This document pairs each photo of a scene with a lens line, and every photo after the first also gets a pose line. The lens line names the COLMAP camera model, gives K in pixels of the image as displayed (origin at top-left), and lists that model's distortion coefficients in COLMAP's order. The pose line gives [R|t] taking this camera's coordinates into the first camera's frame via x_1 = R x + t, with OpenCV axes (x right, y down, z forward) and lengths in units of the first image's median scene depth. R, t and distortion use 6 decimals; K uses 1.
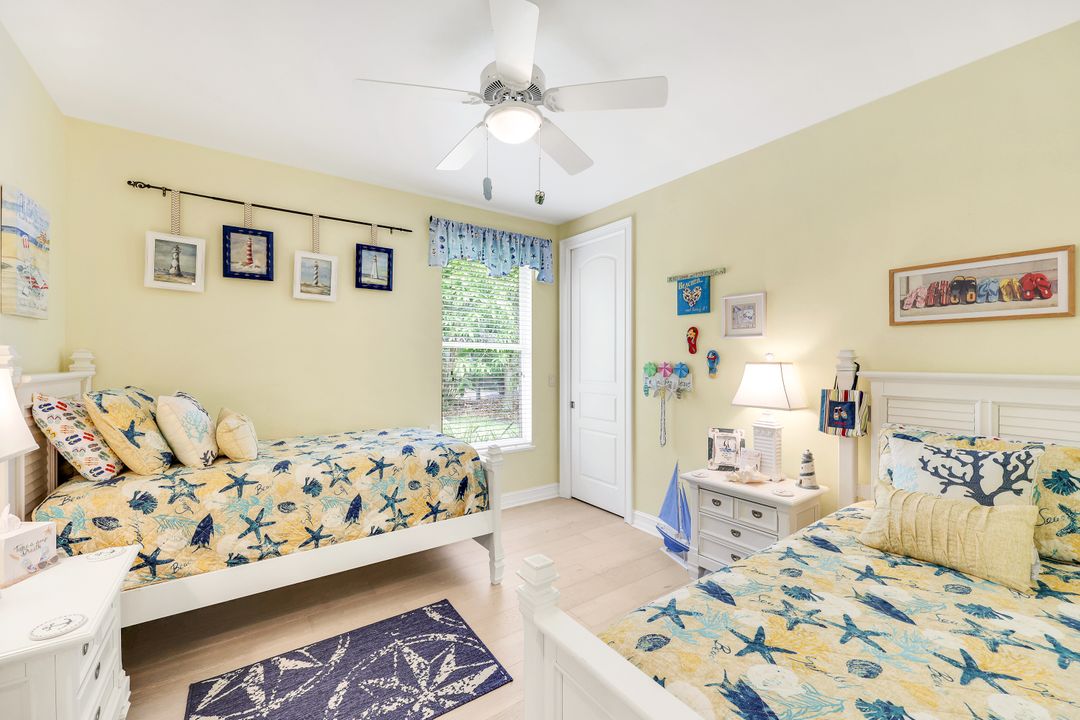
lens RADIAL K [[440.0, 0, 530.4], [0, 440.0, 358.5], [0, 0, 1]] dist [-0.002663, 0.001482]
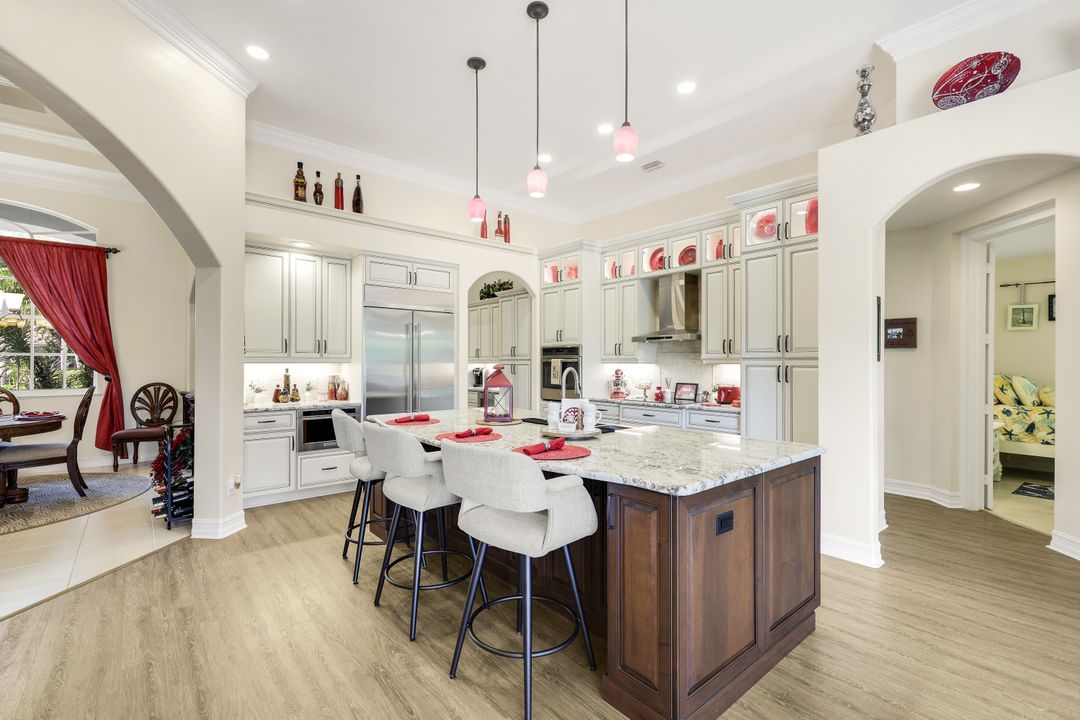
lens RADIAL K [[482.8, 0, 546.0], [0, 482.8, 363.3], [0, 0, 1]] dist [-0.005478, -0.000057]
pose [[0.090560, 0.002720, -0.995887, 1.733194], [-0.004674, 0.999986, 0.002306, 0.017974], [0.995880, 0.004445, 0.090571, -2.010442]]
